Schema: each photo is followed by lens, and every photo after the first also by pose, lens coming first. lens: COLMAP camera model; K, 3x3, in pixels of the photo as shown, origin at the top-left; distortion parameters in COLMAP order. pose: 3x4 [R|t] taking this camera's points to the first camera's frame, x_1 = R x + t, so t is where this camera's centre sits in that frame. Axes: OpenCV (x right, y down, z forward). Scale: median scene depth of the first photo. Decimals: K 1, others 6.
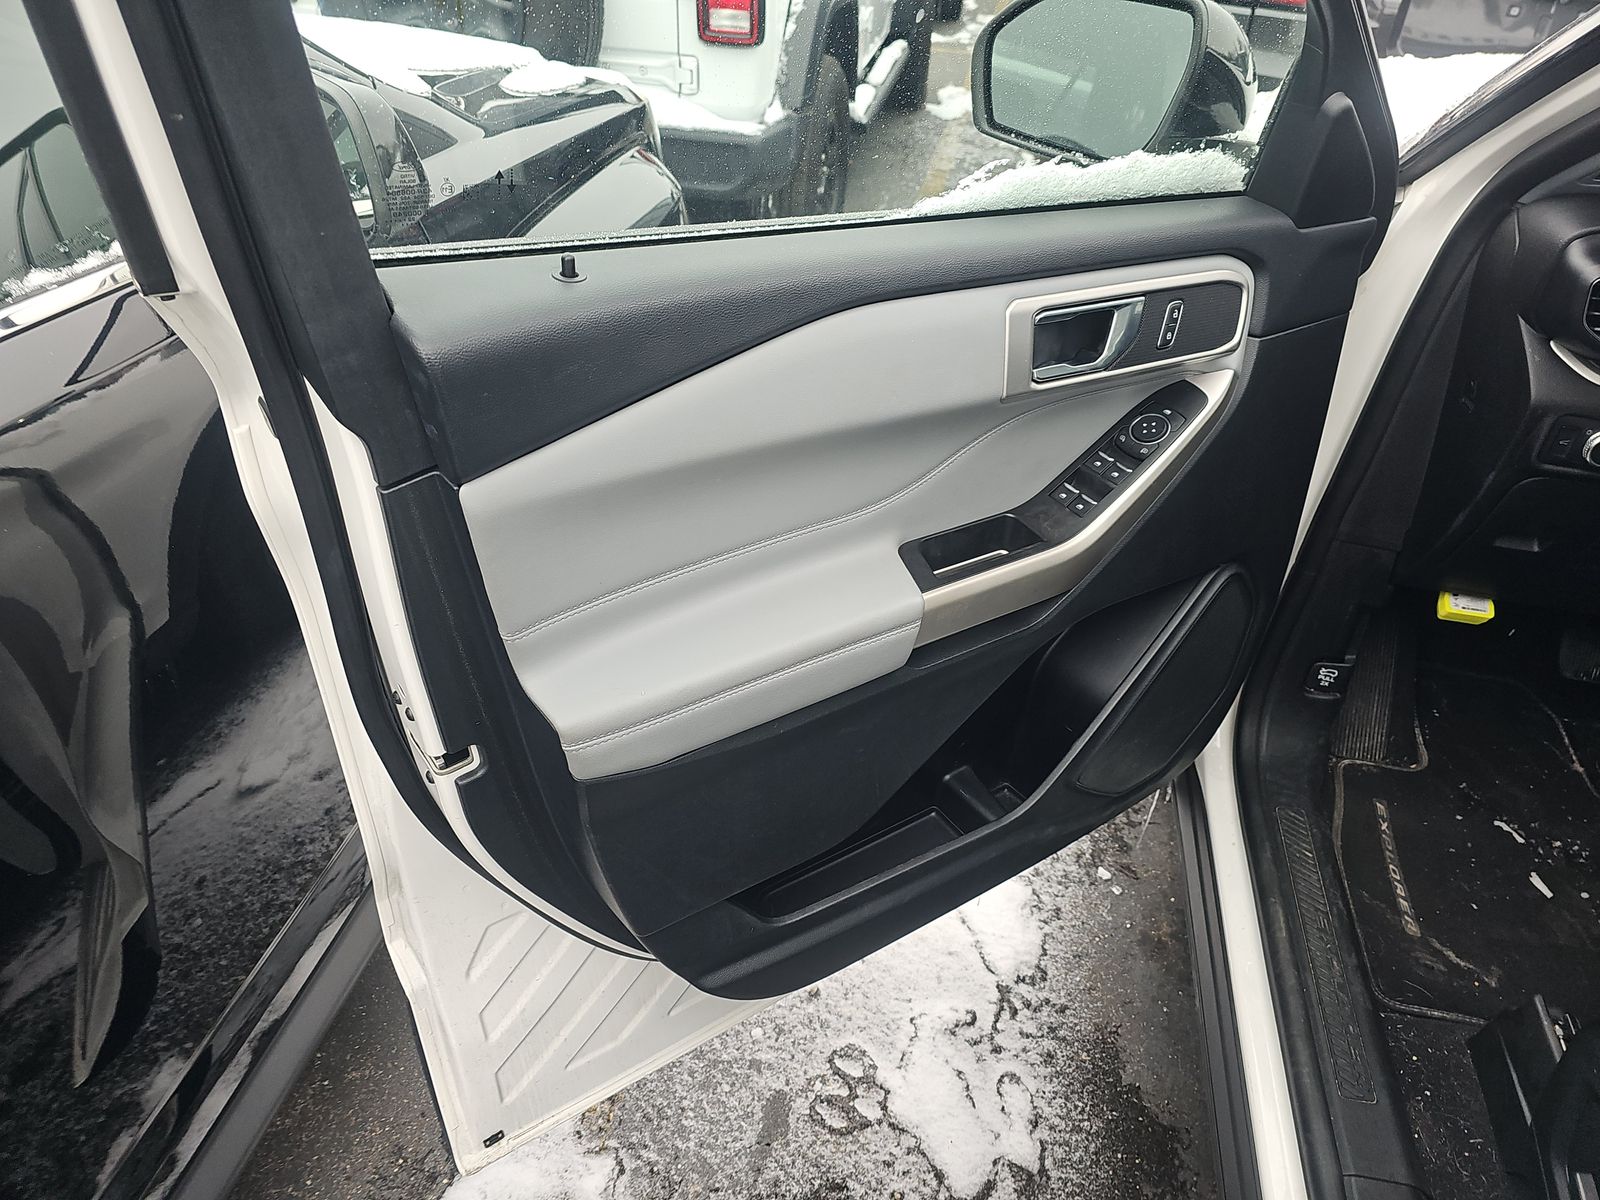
lens RADIAL K [[985.9, 0, 800.0], [0, 985.9, 600.0], [0, 0, 1]] dist [-0.002647, -0.001918]
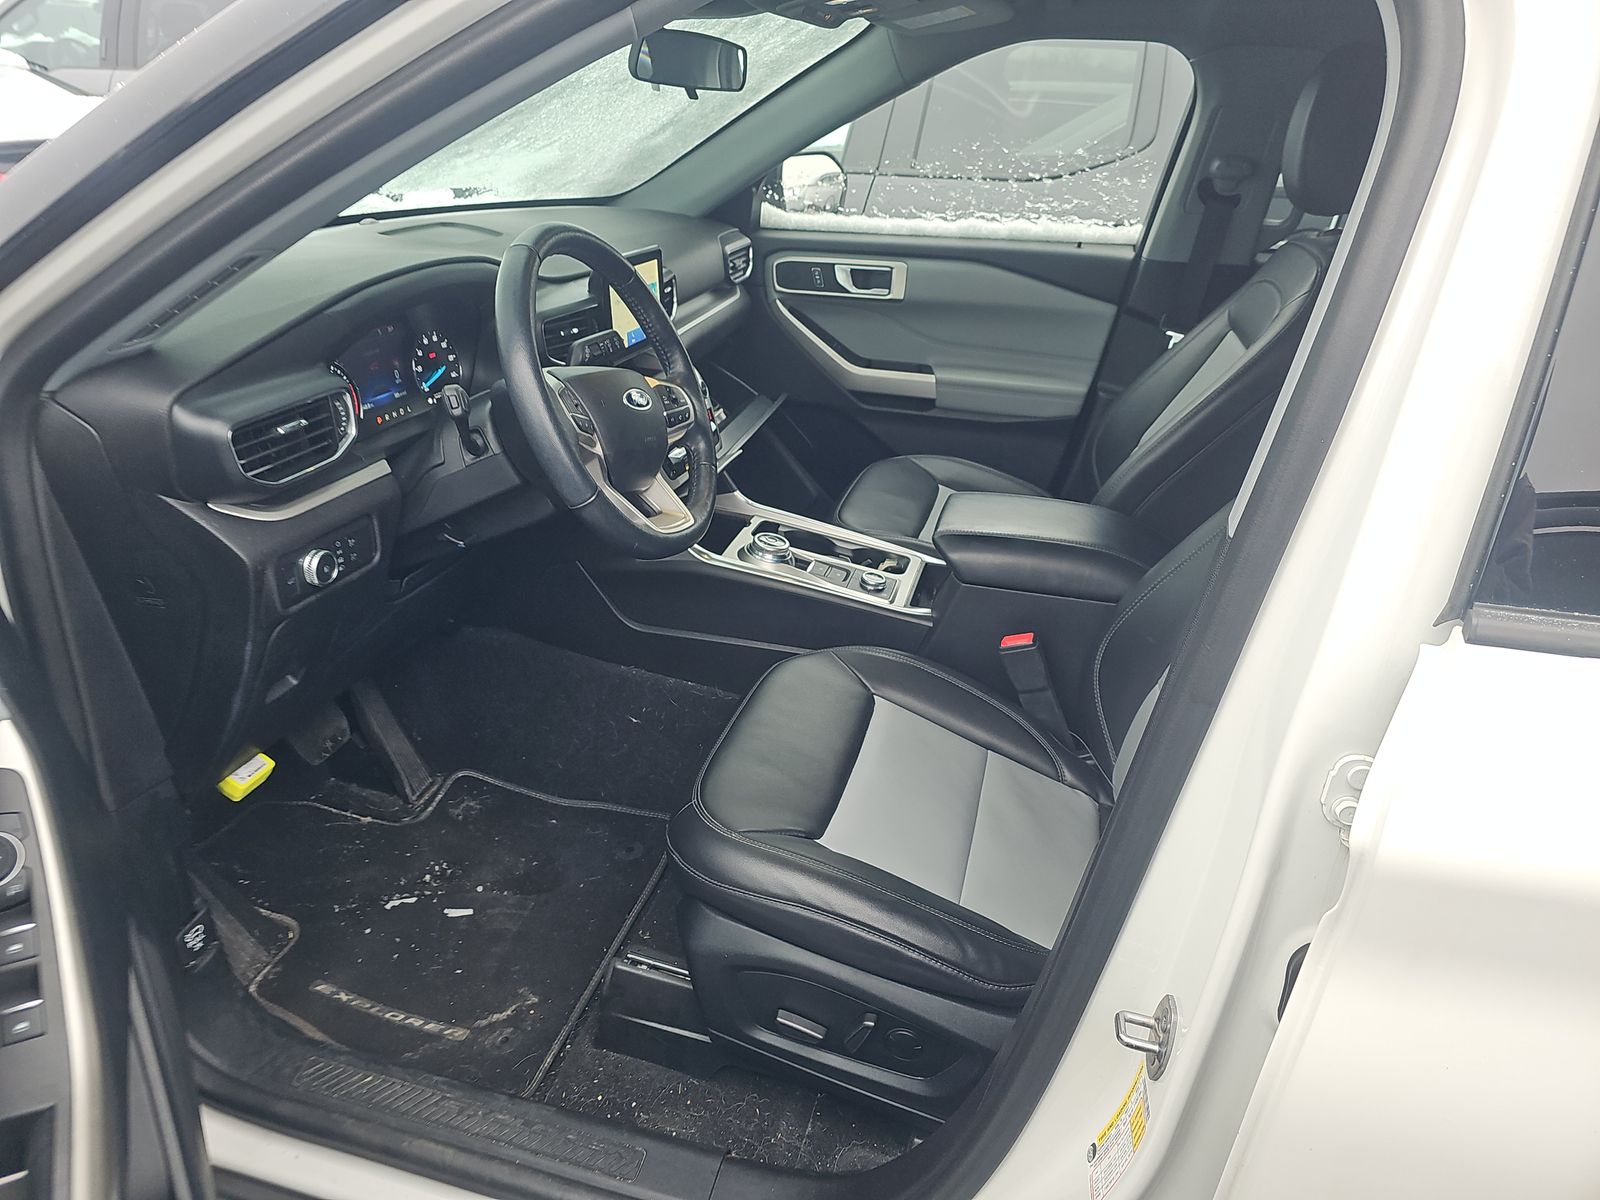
lens RADIAL K [[1042.3, 0, 800.0], [0, 1042.3, 600.0], [0, 0, 1]] dist [0.004166, 0.000410]
pose [[0.068984, -0.458009, 0.886267, -0.073252], [0.579696, 0.741411, 0.338028, -0.136726], [-0.811907, 0.490447, 0.316652, 0.184987]]
